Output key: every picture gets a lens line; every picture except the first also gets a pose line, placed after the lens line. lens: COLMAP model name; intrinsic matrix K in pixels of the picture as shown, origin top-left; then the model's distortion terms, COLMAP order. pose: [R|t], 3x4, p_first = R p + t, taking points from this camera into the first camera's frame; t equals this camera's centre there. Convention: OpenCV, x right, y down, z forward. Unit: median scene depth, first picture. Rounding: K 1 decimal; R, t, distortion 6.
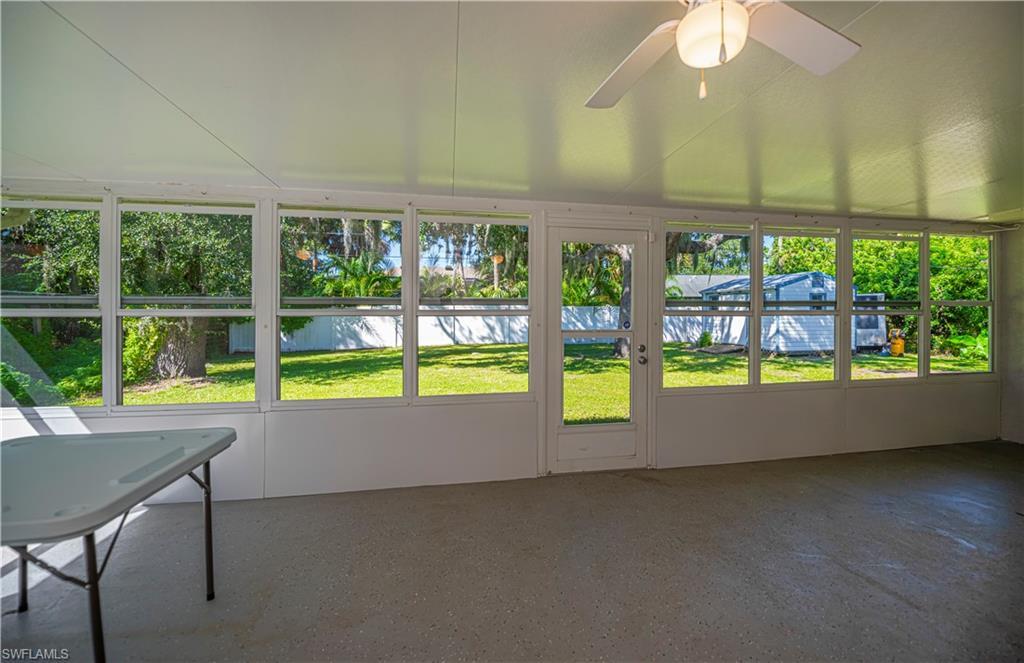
lens RADIAL K [[423.0, 0, 532.5], [0, 423.0, 307.8], [0, 0, 1]] dist [-0.019912, -0.000734]
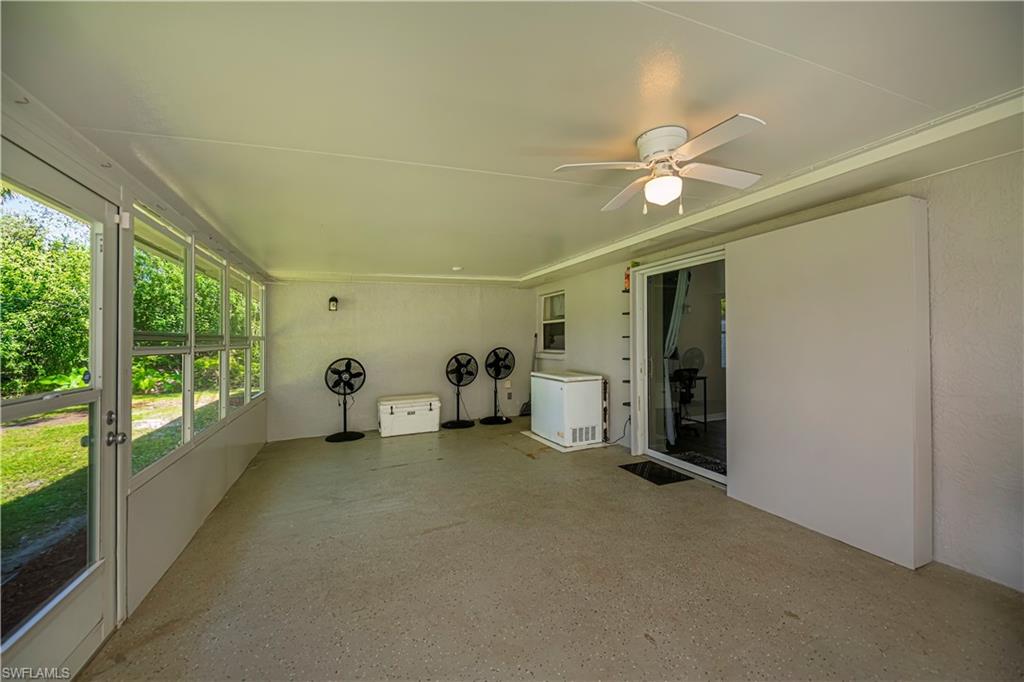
lens RADIAL K [[409.6, 0, 508.2], [0, 409.6, 338.3], [0, 0, 1]] dist [-0.004281, -0.002371]
pose [[-0.181372, 0.004285, 0.983405, -0.073435], [0.017741, 0.999842, -0.001084, 0.001634], [-0.983255, 0.017250, -0.181419, 0.121137]]
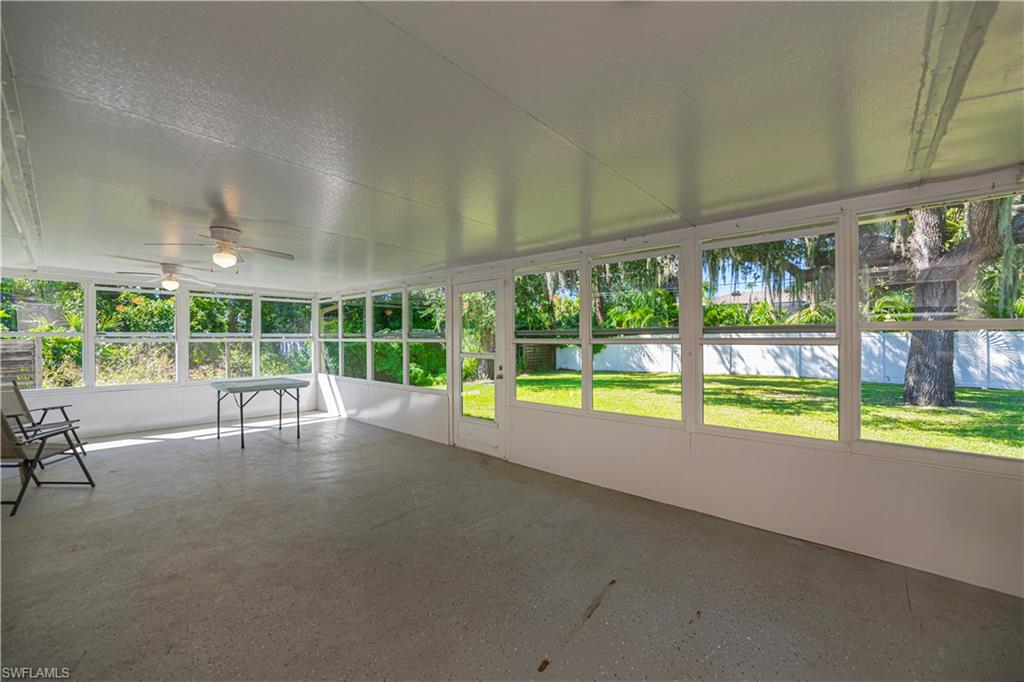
lens RADIAL K [[409.6, 0, 507.4], [0, 409.6, 336.7], [0, 0, 1]] dist [-0.004281, -0.002371]
pose [[0.598635, -0.006221, -0.800998, 0.272900], [0.006408, 0.999975, -0.002977, 0.000826], [0.800996, -0.003351, 0.598660, 0.051949]]
